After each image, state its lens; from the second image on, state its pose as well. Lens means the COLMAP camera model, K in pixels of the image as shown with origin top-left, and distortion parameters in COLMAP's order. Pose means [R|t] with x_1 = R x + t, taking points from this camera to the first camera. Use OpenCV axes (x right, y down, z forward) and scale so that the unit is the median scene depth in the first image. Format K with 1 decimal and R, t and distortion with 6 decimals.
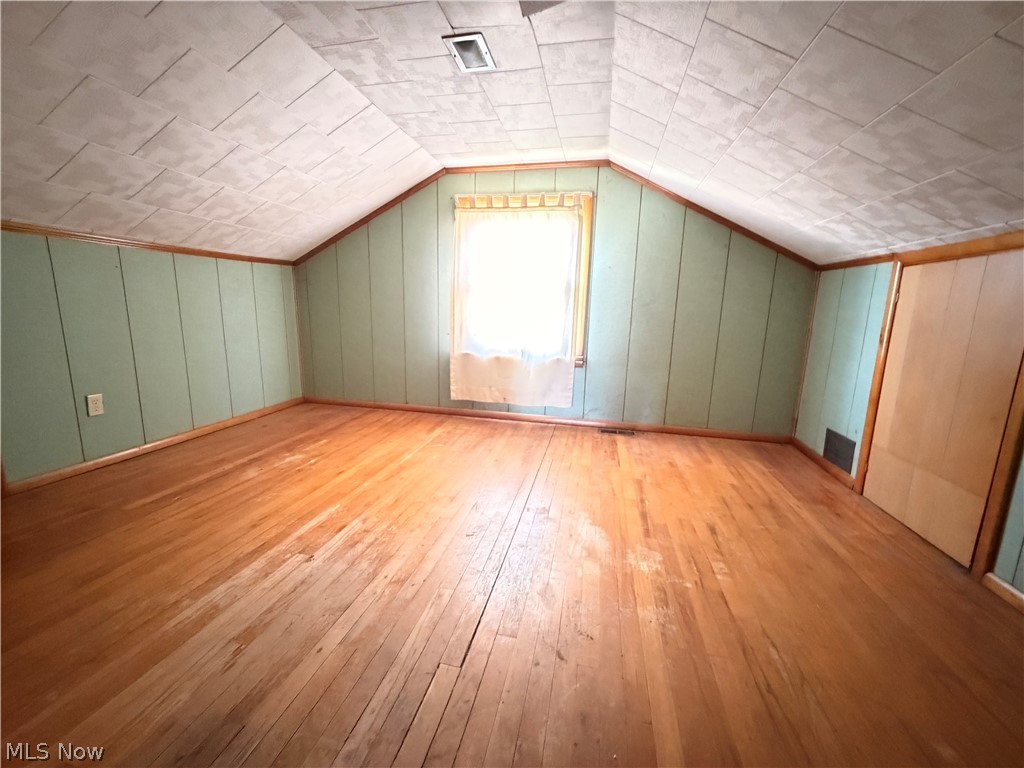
lens RADIAL K [[408.2, 0, 507.5], [0, 408.2, 384.2], [0, 0, 1]] dist [-0.000250, 0.000969]
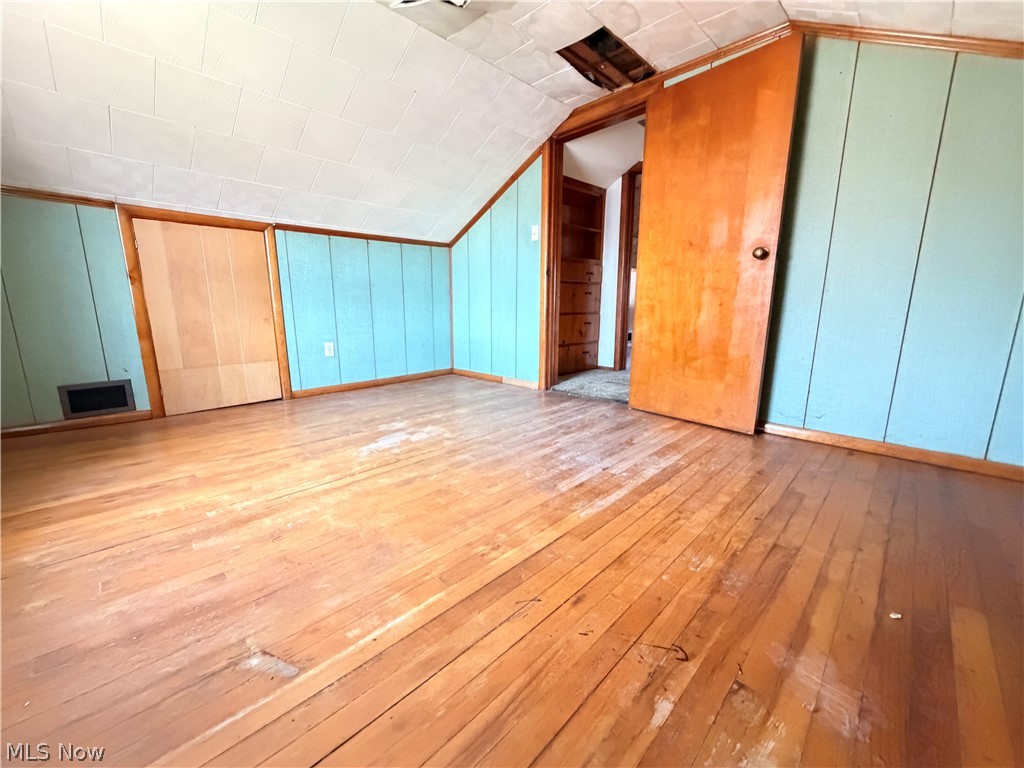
lens RADIAL K [[408.2, 0, 509.6], [0, 408.2, 381.1], [0, 0, 1]] dist [-0.000250, 0.000969]
pose [[-0.847433, -0.125302, 0.515904, -0.745023], [0.074595, 0.934007, 0.349381, -0.209567], [-0.525636, 0.334561, -0.782161, 1.784989]]
